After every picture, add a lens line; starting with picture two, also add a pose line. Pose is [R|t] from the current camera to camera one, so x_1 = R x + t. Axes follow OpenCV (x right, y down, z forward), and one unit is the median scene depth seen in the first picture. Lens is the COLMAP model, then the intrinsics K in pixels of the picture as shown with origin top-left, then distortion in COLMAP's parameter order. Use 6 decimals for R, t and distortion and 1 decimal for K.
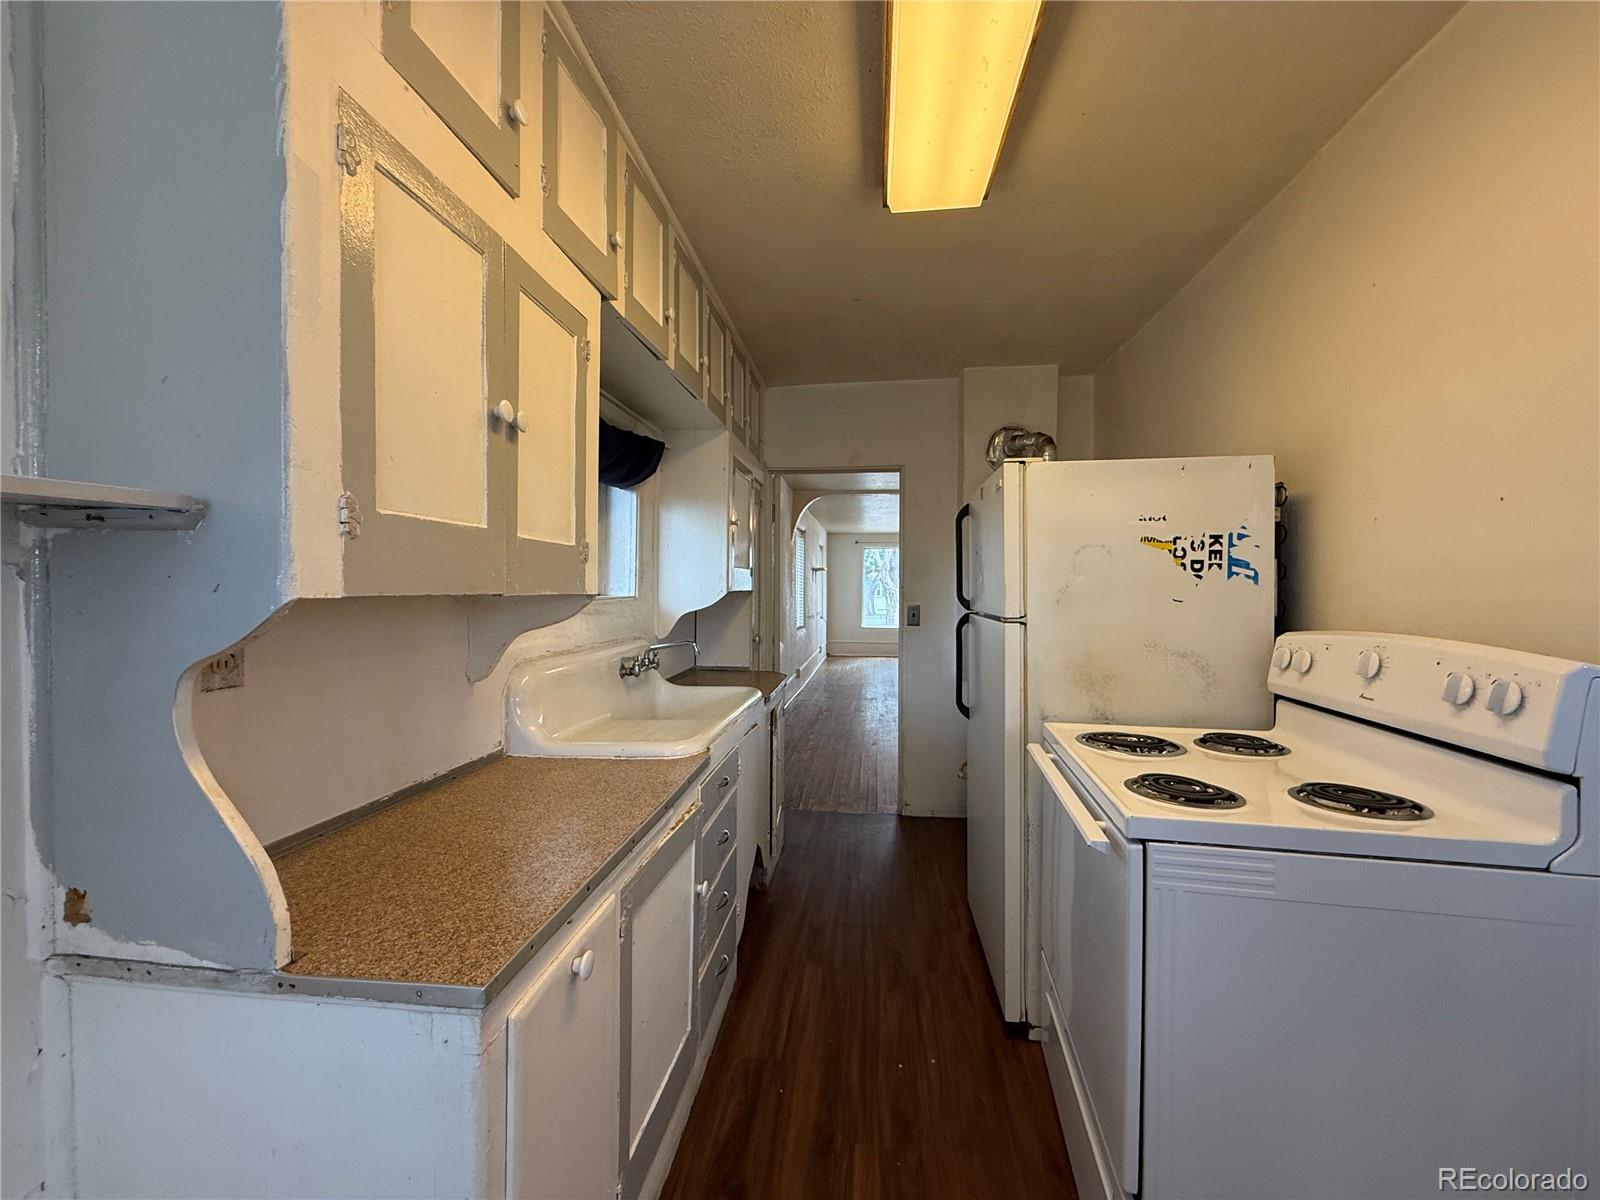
lens RADIAL K [[639.6, 0, 794.2], [0, 639.6, 598.5], [0, 0, 1]] dist [-0.000853, 0.000285]
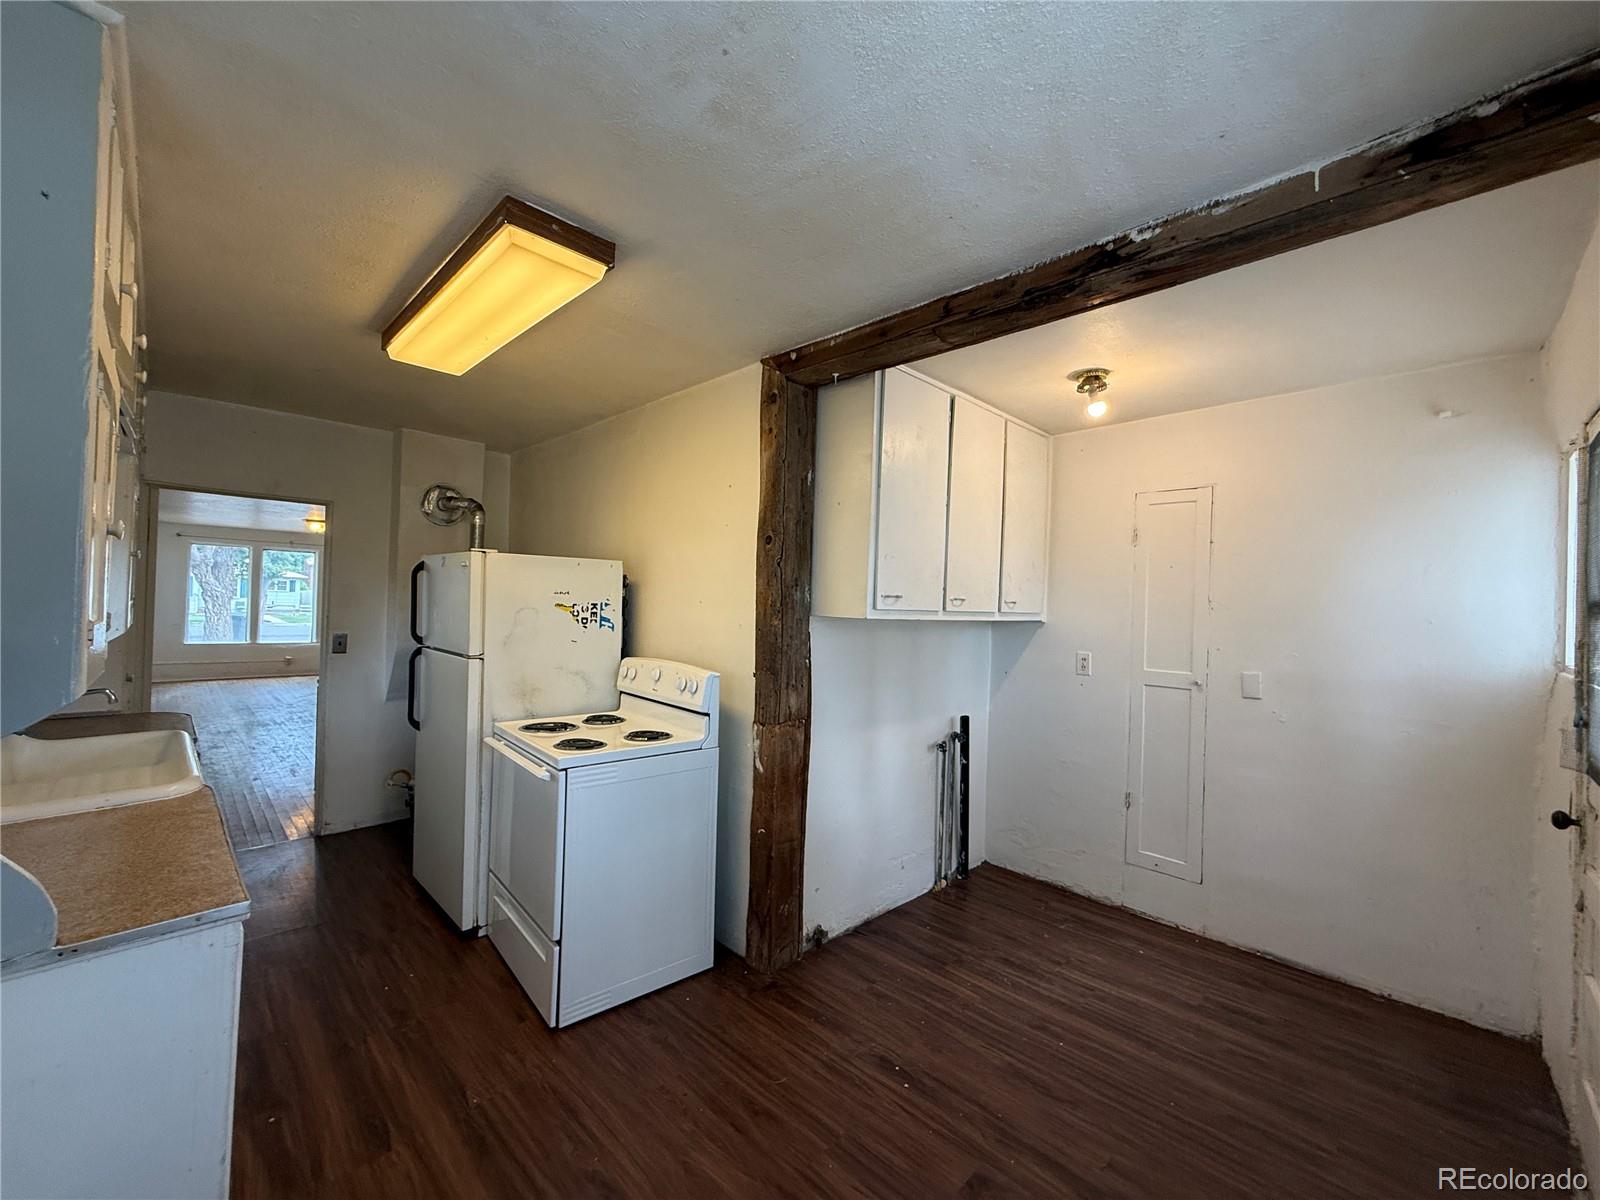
lens RADIAL K [[639.6, 0, 798.4], [0, 639.6, 600.4], [0, 0, 1]] dist [-0.000853, 0.000285]
pose [[0.613222, 0.019638, 0.789667, -0.388547], [-0.017891, 0.999780, -0.010971, -0.098559], [-0.789708, -0.007400, 0.613438, -0.526798]]
